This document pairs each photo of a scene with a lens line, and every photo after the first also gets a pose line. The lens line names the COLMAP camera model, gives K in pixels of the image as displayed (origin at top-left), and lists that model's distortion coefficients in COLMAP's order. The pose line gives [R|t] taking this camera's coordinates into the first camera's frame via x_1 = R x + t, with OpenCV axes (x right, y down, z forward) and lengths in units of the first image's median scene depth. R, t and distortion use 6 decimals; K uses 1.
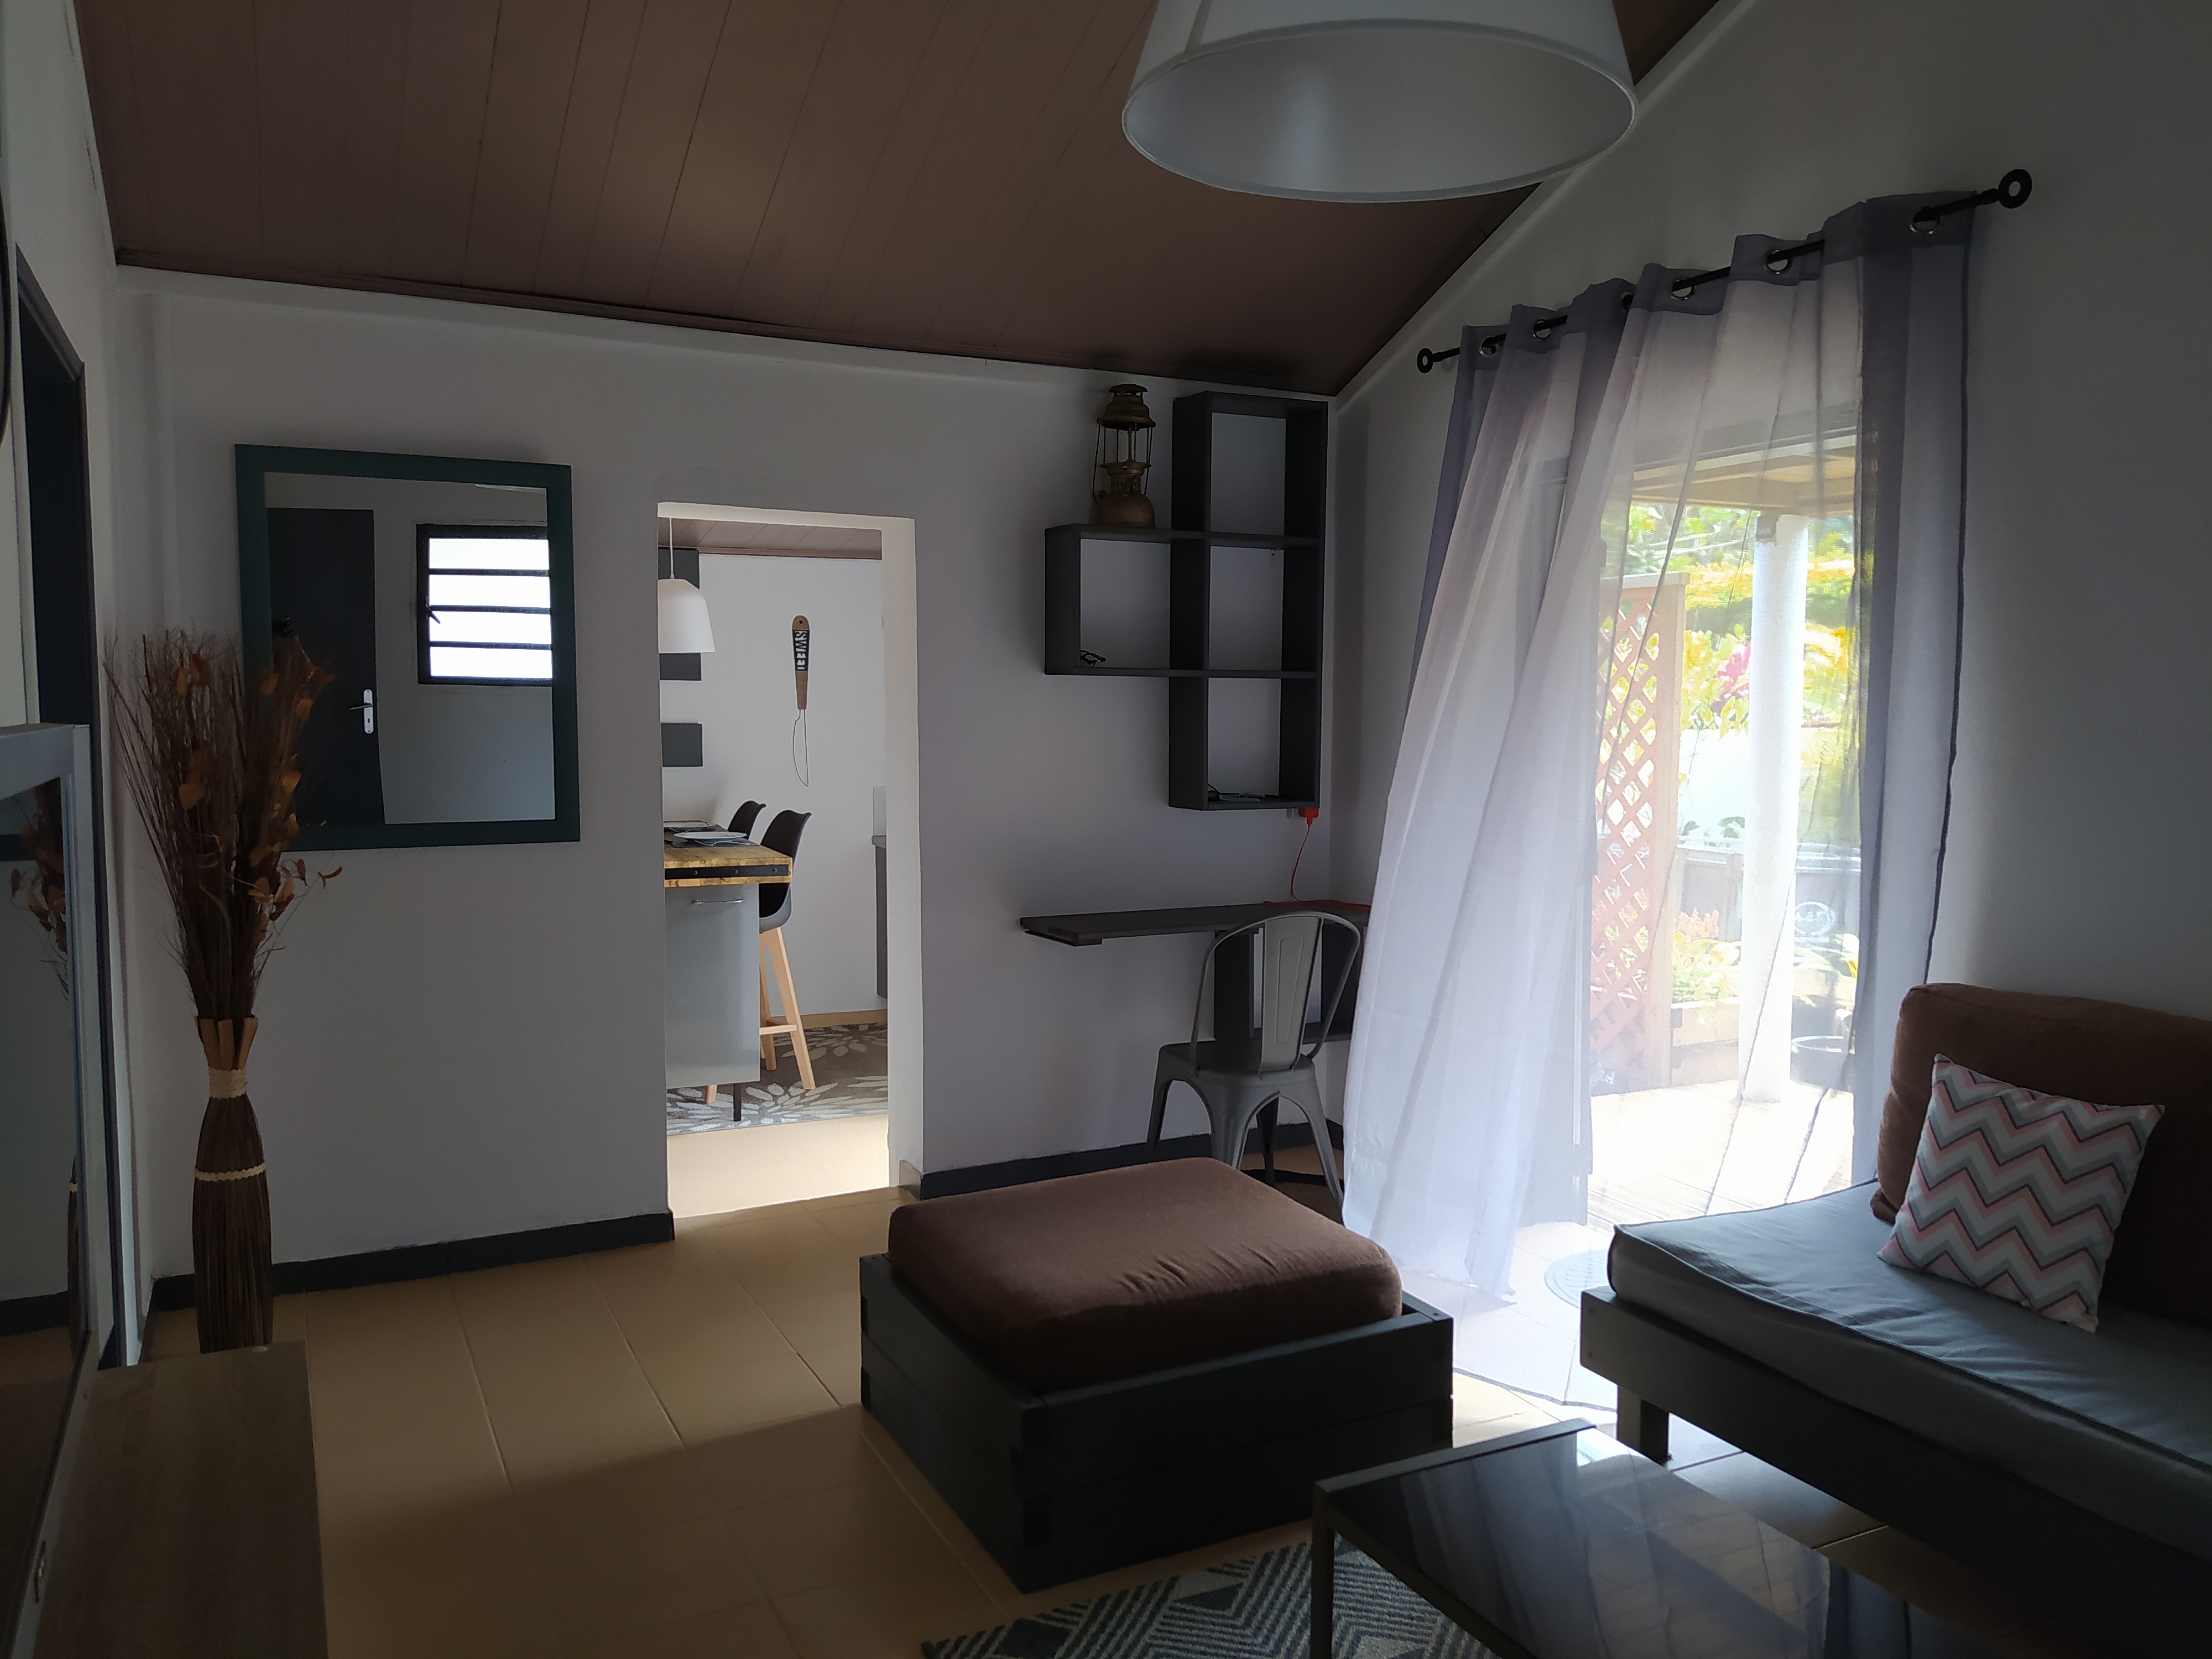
lens RADIAL K [[1667.3, 0, 1119.7], [0, 1667.3, 822.7], [0, 0, 1]] dist [0.109303, -0.163836]
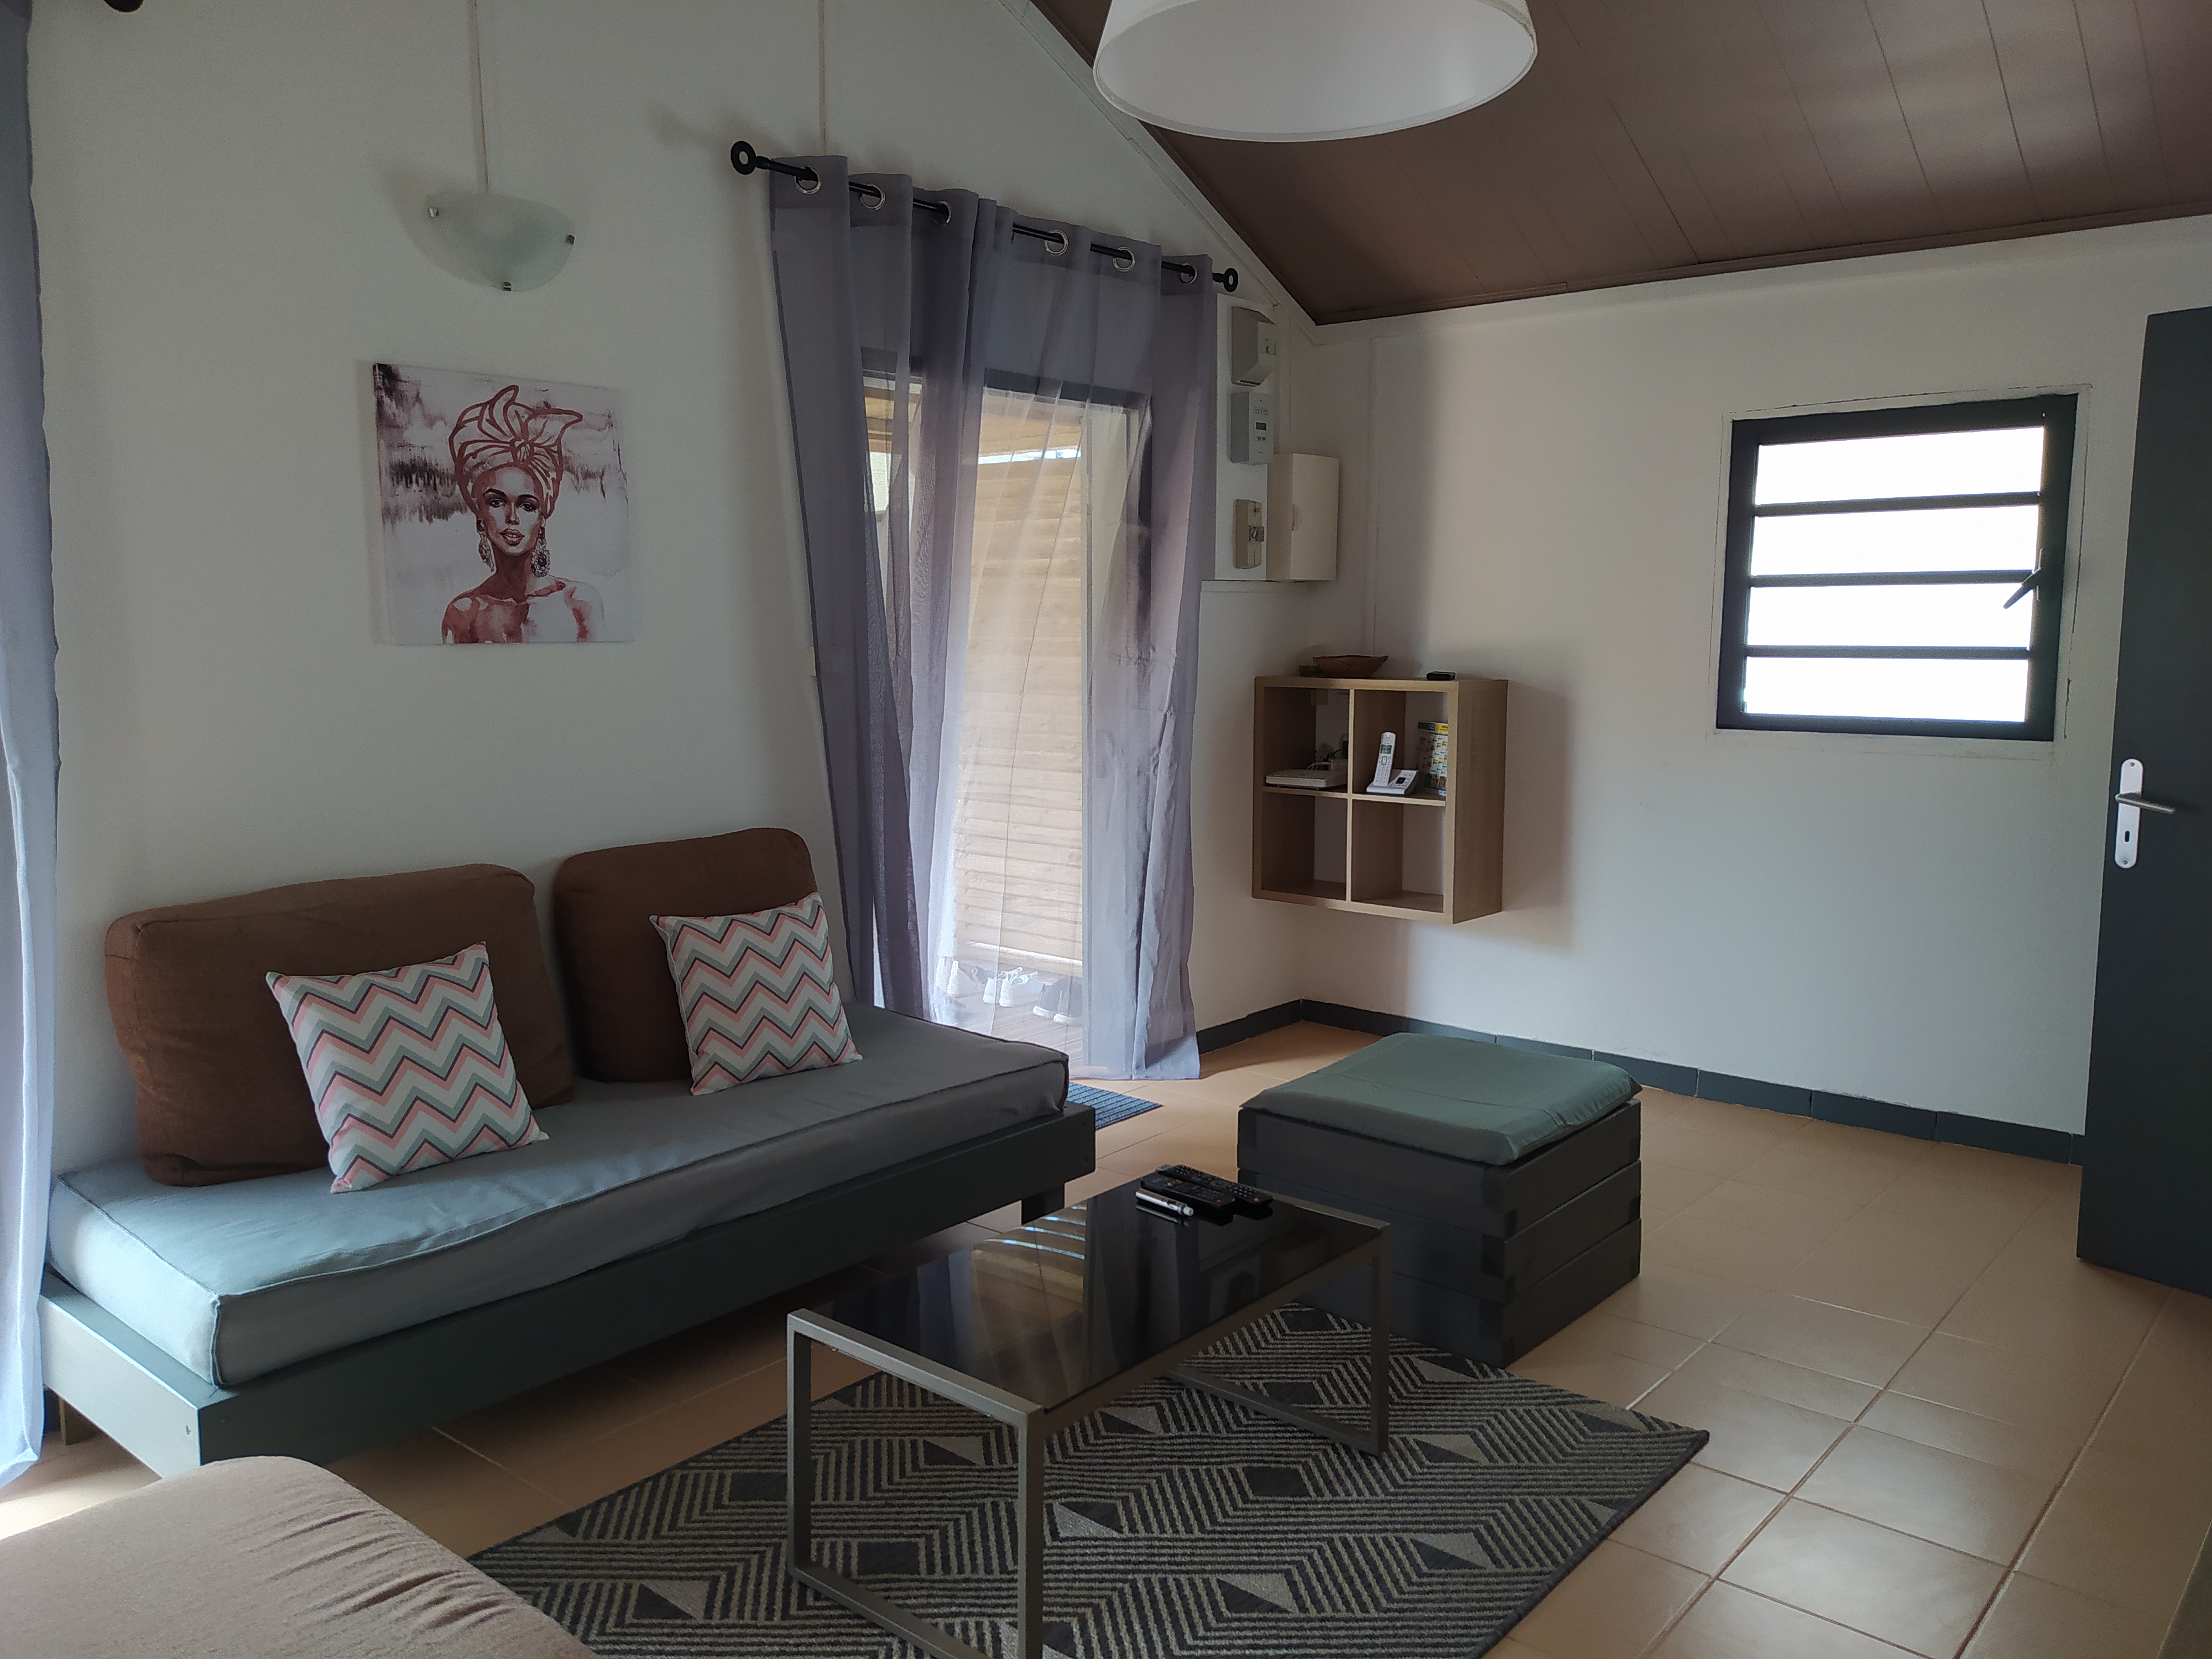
lens RADIAL K [[1667.3, 0, 1119.7], [0, 1667.3, 822.7], [0, 0, 1]] dist [0.109303, -0.163836]
pose [[-0.383022, -0.122337, 0.915602, -0.607546], [0.065973, 0.985038, 0.159213, -0.068376], [-0.921380, 0.121387, -0.369220, 1.053222]]
